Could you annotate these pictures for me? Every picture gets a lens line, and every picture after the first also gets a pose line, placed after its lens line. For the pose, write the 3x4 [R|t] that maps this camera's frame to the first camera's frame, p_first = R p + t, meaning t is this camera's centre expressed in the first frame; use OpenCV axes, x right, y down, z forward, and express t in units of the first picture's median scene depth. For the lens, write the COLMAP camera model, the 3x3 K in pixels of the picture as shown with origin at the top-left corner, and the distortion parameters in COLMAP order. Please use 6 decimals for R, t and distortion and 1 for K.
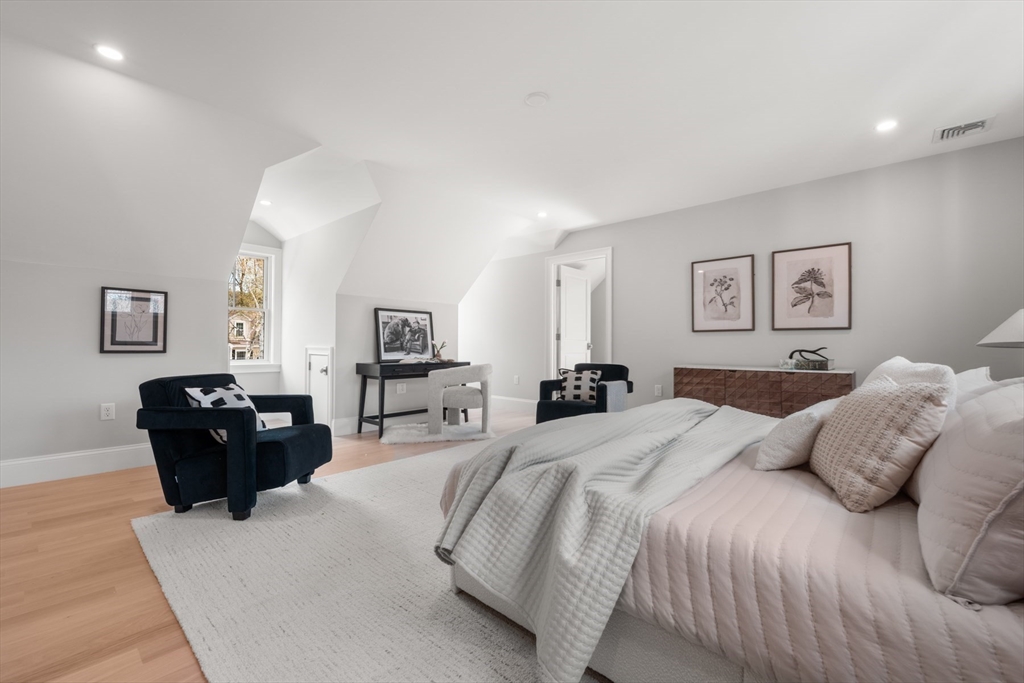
lens RADIAL K [[430.5, 0, 515.3], [0, 430.5, 340.5], [0, 0, 1]] dist [0.001093, 0.000076]
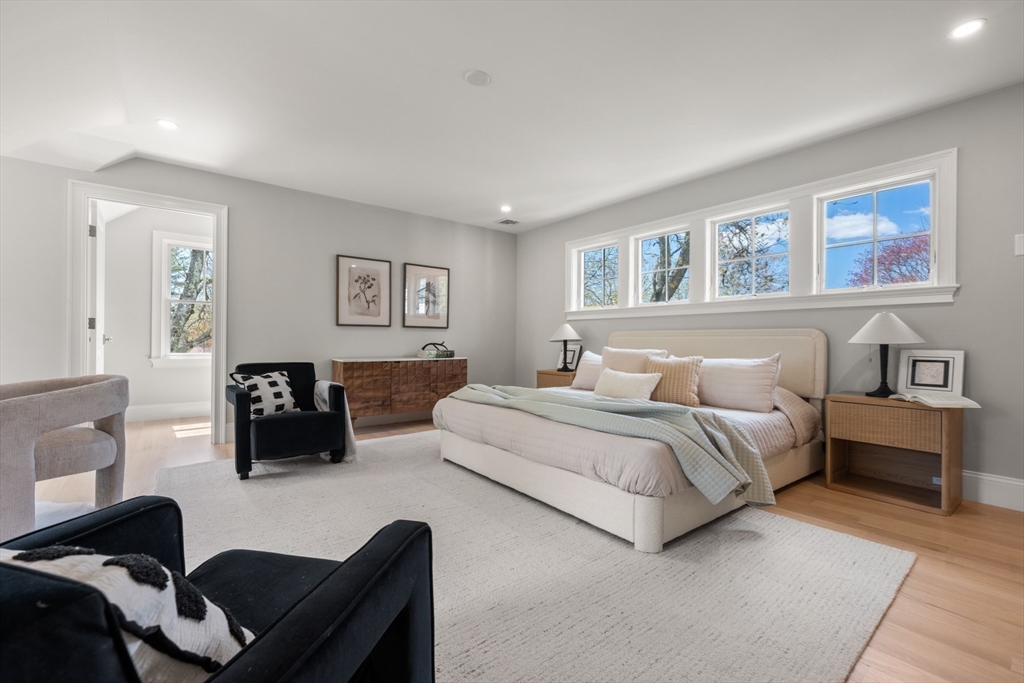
lens RADIAL K [[430.5, 0, 515.3], [0, 430.5, 340.5], [0, 0, 1]] dist [0.001093, 0.000076]
pose [[0.150164, -0.000679, 0.988661, -0.536741], [-0.016194, 0.999864, 0.003146, 0.004716], [-0.988528, -0.016483, 0.150133, 0.482260]]
